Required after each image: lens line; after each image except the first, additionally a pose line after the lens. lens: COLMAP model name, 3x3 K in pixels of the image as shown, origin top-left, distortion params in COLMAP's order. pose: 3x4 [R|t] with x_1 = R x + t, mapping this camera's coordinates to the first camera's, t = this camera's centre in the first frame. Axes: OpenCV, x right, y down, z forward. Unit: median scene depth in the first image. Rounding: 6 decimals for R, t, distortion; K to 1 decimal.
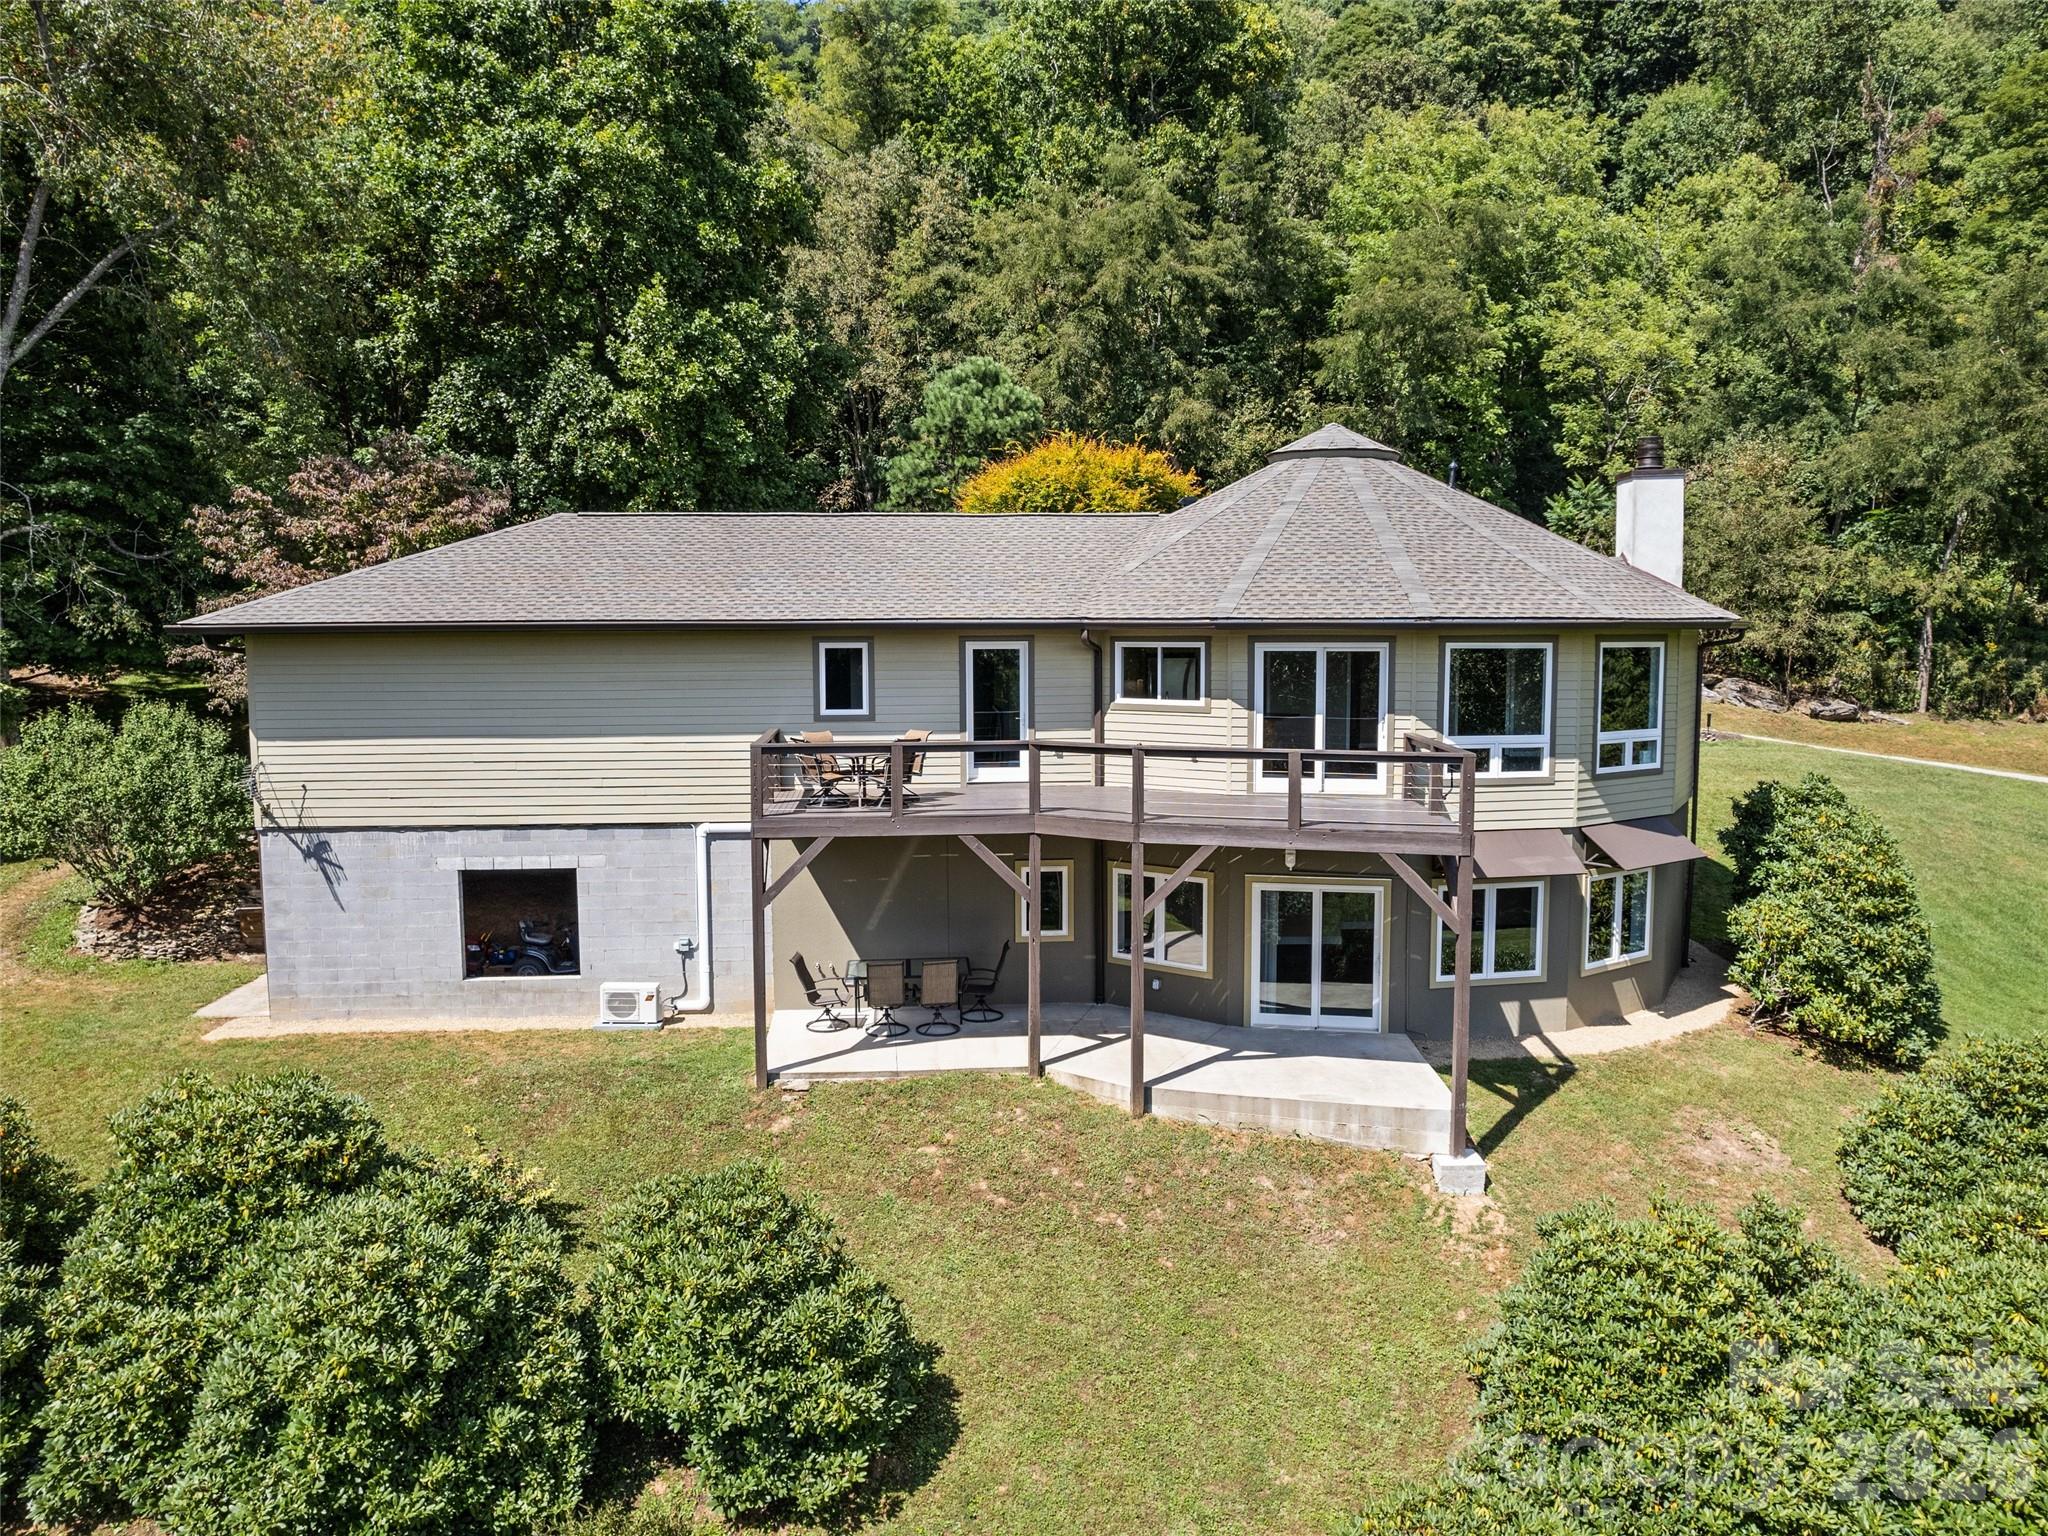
lens RADIAL K [[1469.2, 0, 1024.0], [0, 1469.2, 768.0], [0, 0, 1]] dist [-0.050485, 0.000275]
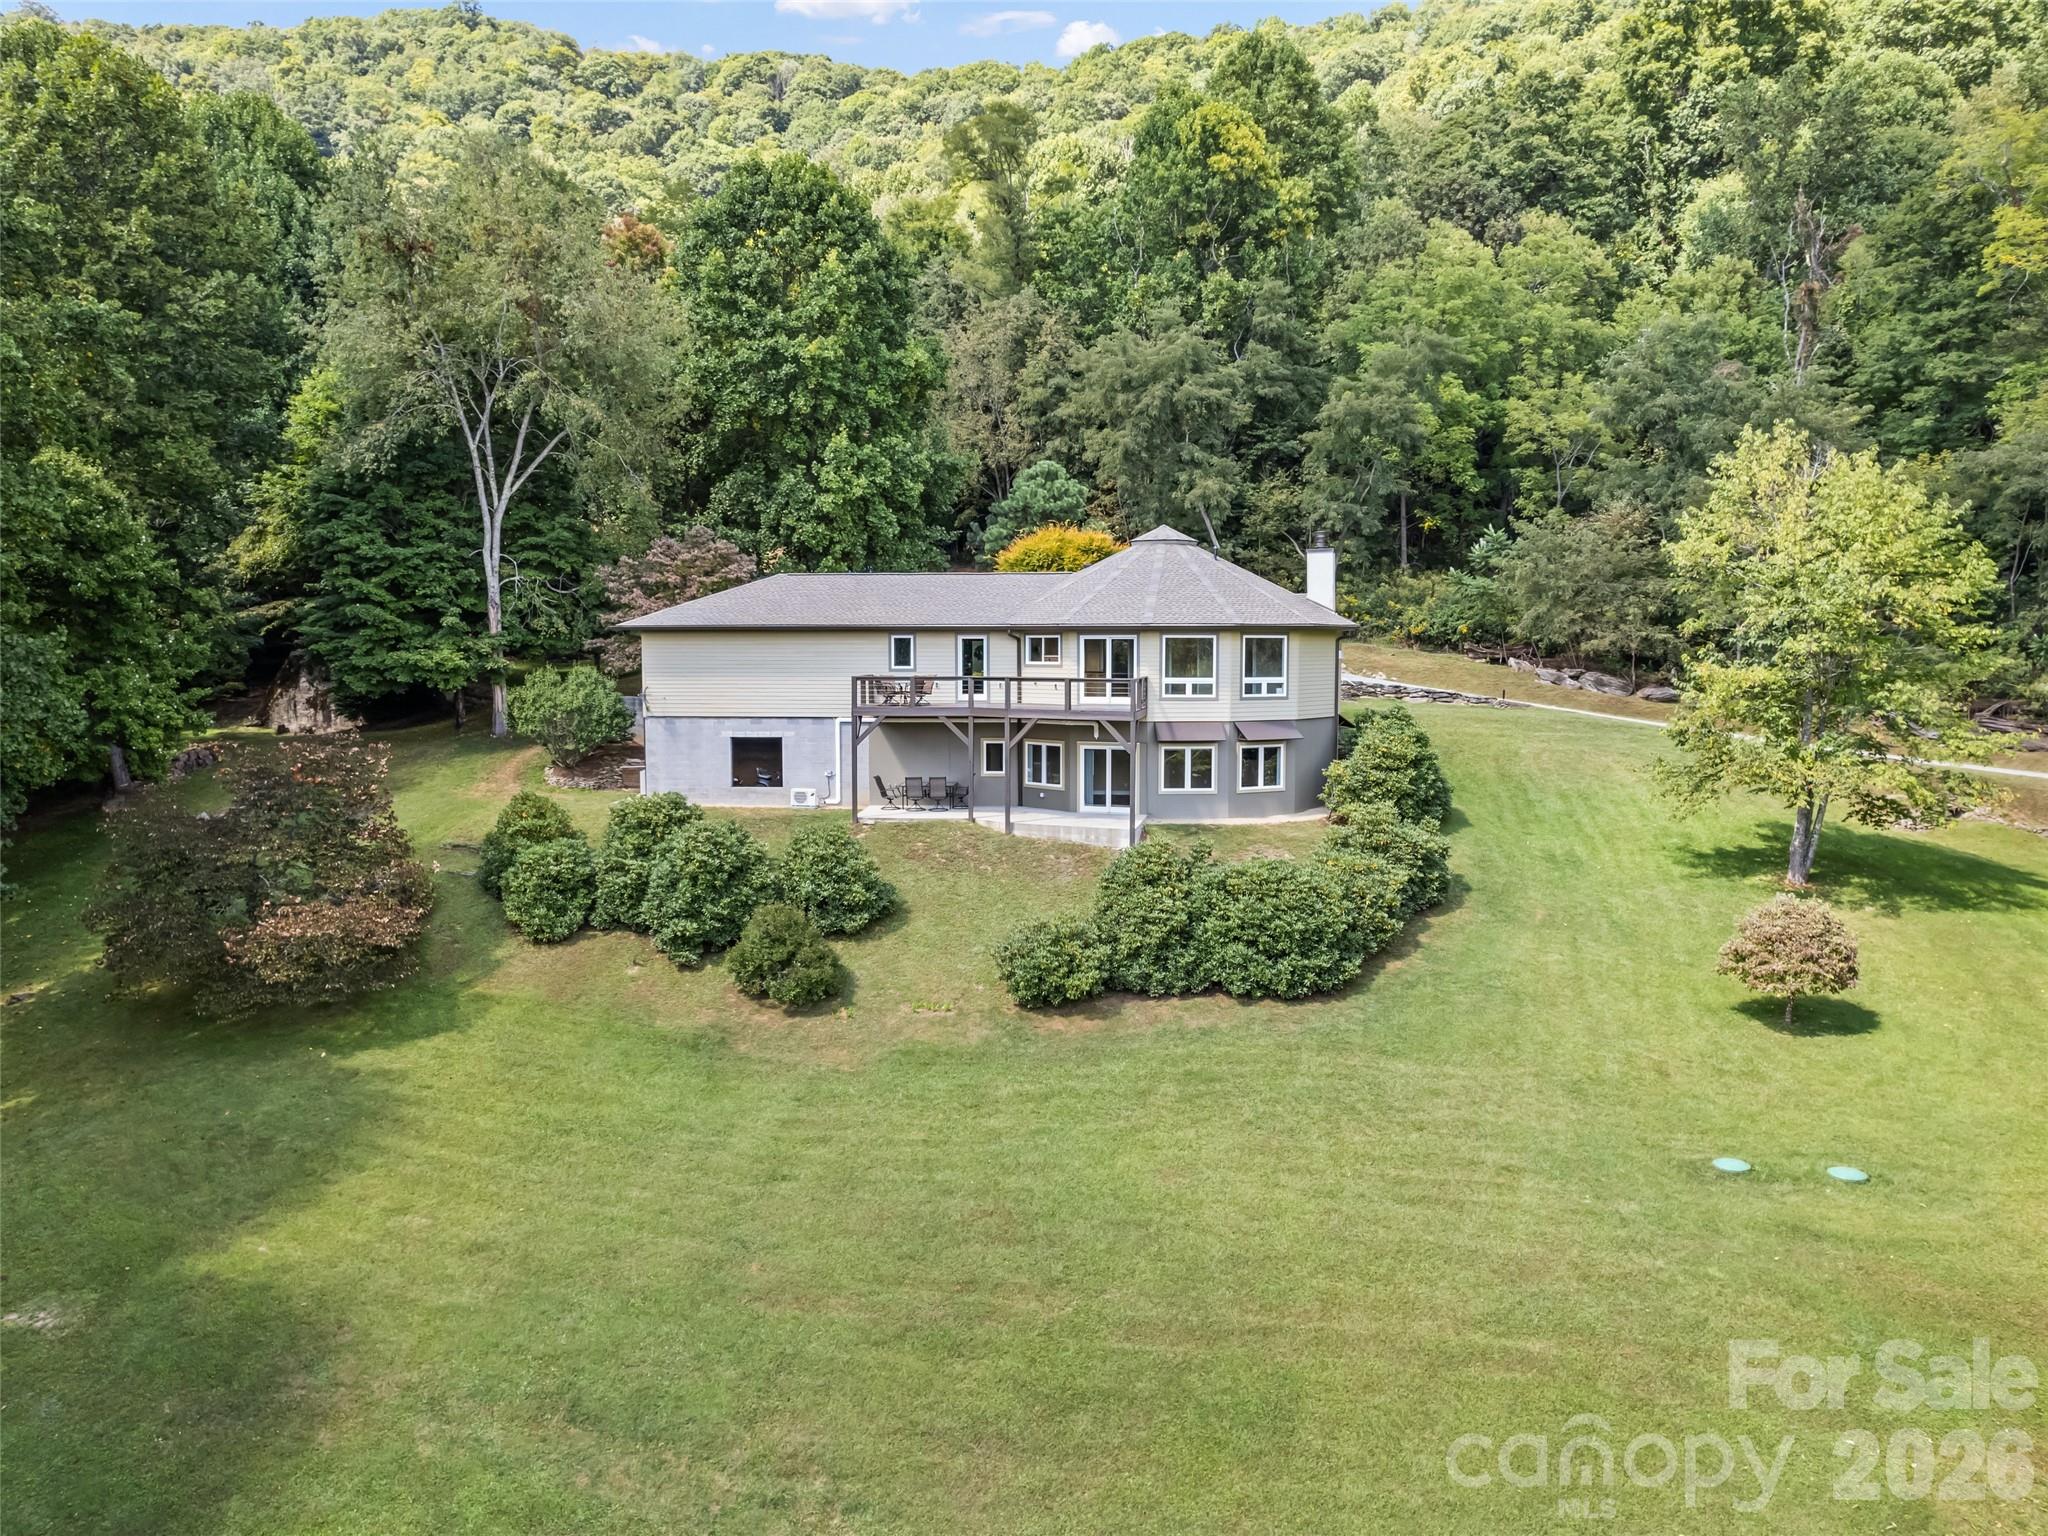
lens RADIAL K [[1469.2, 0, 1024.0], [0, 1469.2, 768.0], [0, 0, 1]] dist [-0.050485, 0.000275]
pose [[0.987769, 0.016140, -0.155089, 0.275834], [-0.017852, 0.999794, -0.009653, 0.090149], [0.154901, 0.012303, 0.987853, -0.783254]]
